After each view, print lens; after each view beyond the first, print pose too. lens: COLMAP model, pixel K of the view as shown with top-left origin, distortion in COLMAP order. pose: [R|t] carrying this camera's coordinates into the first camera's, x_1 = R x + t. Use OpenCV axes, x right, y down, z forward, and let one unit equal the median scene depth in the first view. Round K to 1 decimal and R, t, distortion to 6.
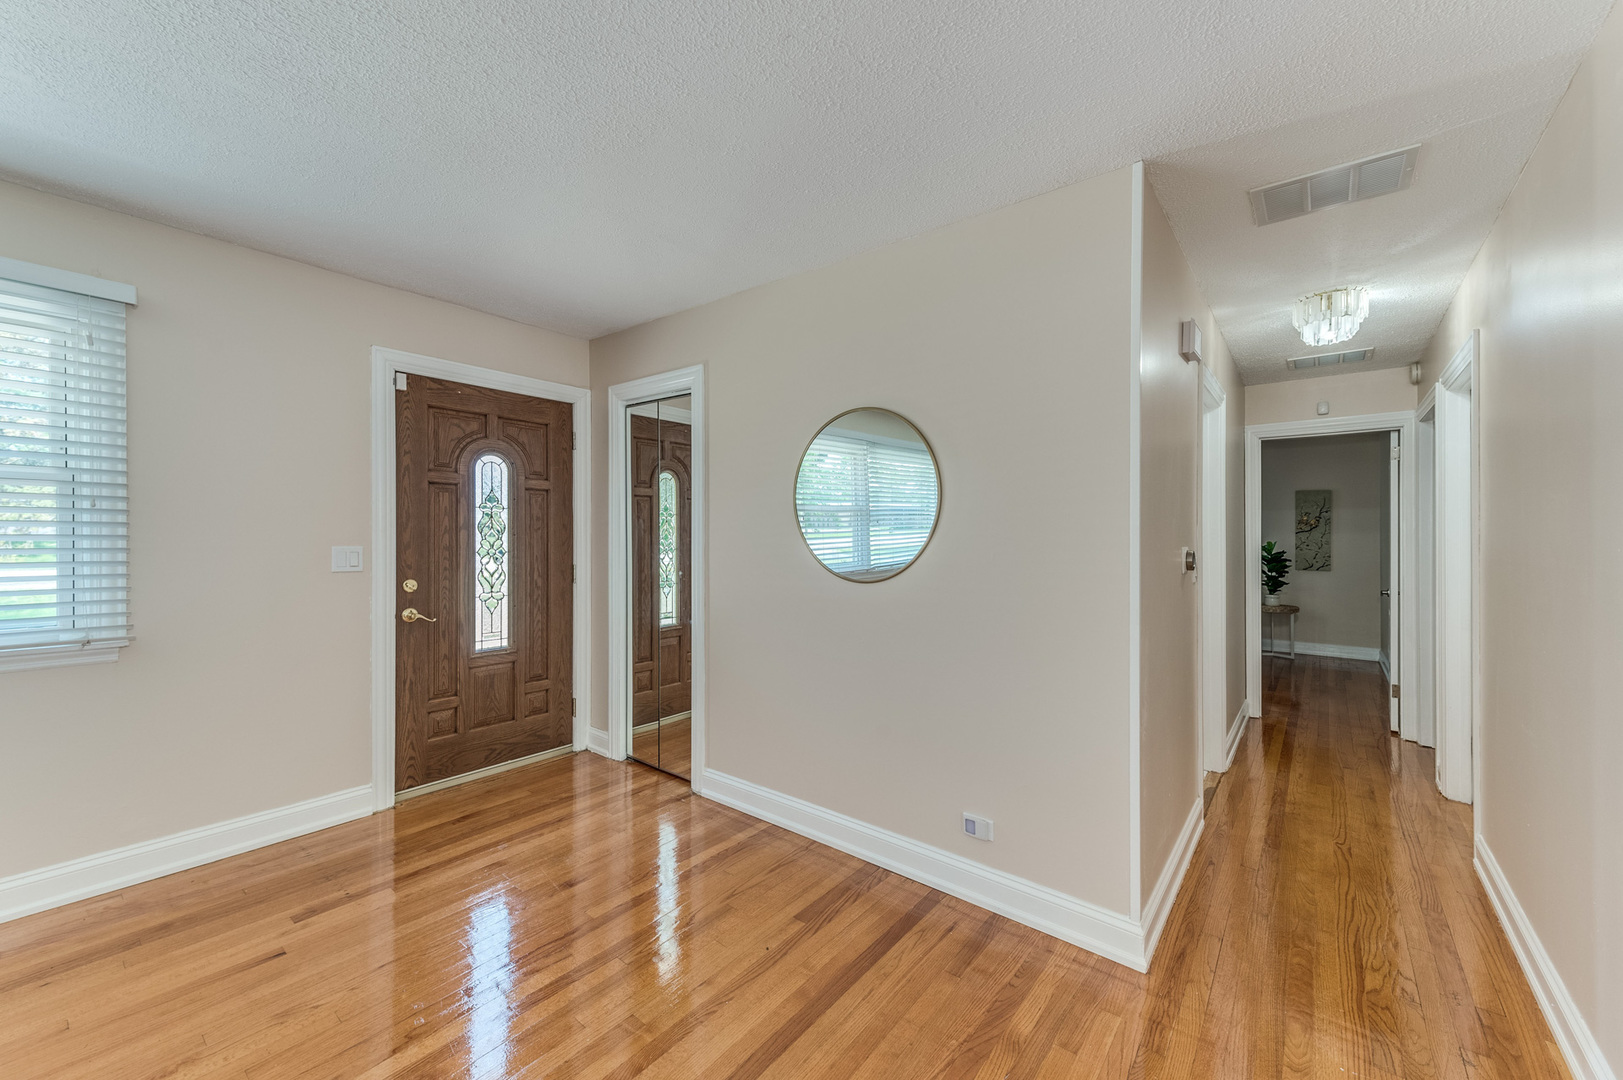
lens RADIAL K [[656.6, 0, 821.1], [0, 656.6, 533.4], [0, 0, 1]] dist [0.021550, 0.000331]
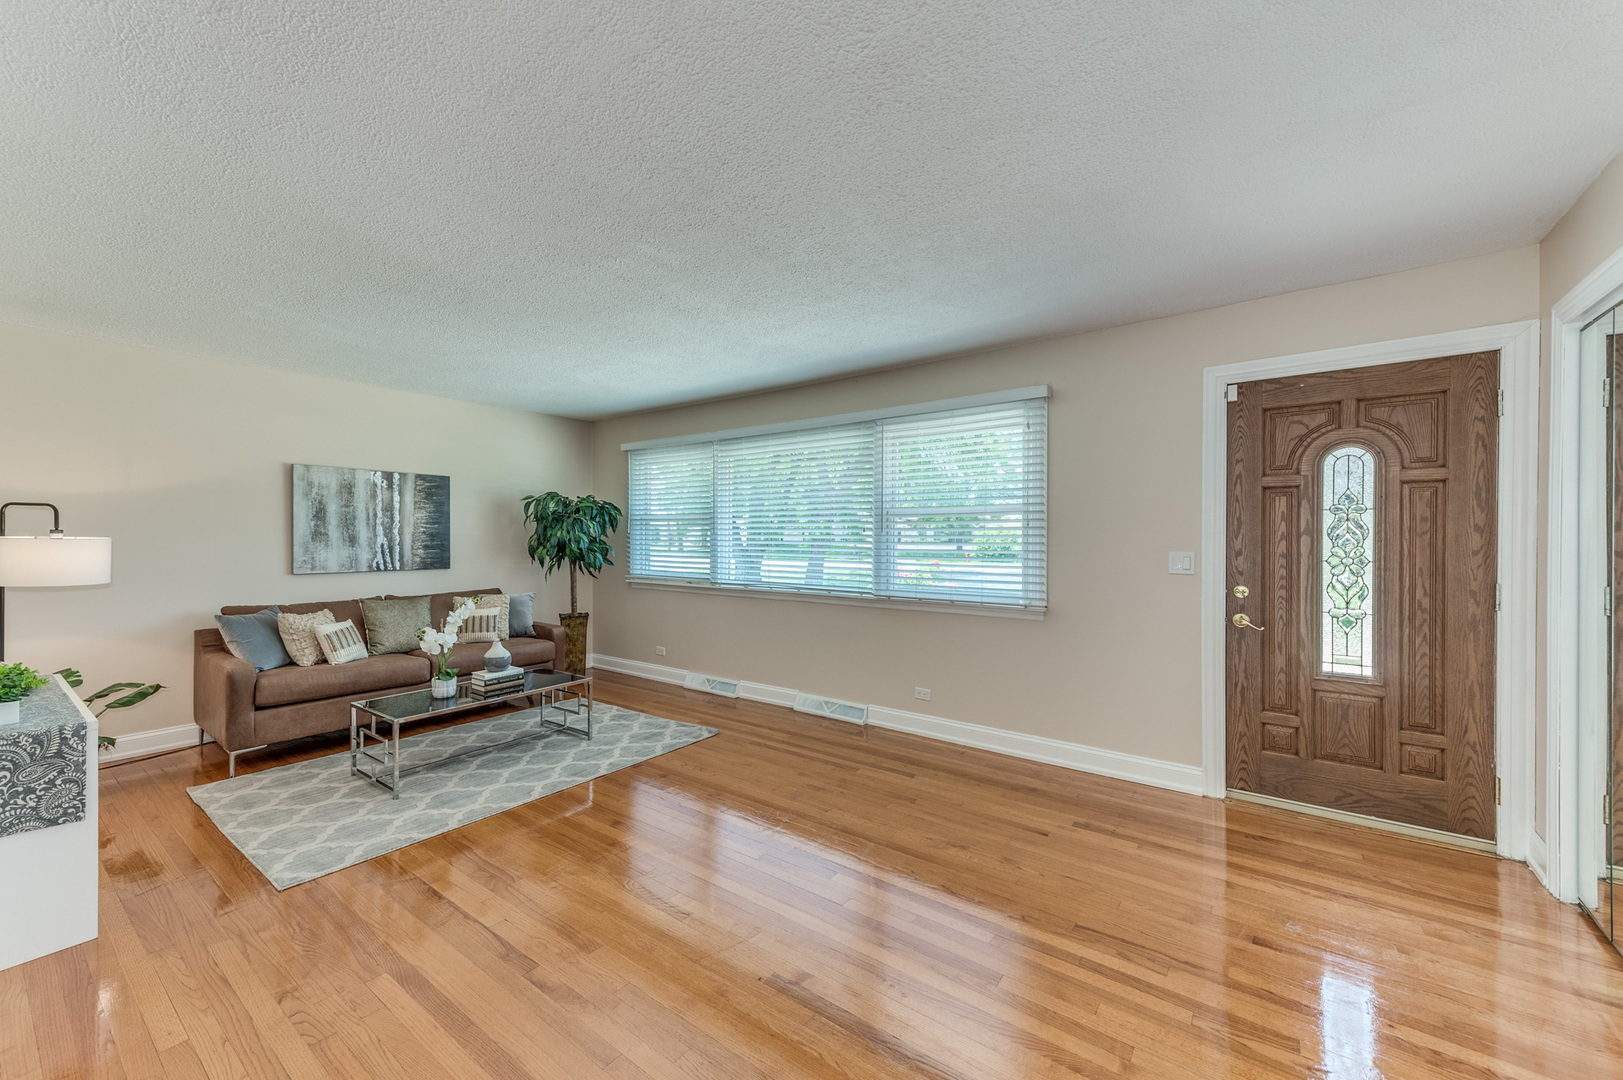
lens RADIAL K [[656.6, 0, 795.4], [0, 656.6, 554.6], [0, 0, 1]] dist [0.021550, 0.000331]
pose [[-0.016743, 0.011989, -0.999788, 0.377596], [0.002553, 0.999925, 0.011948, 0.007427], [0.999857, -0.002352, -0.016773, 0.307302]]
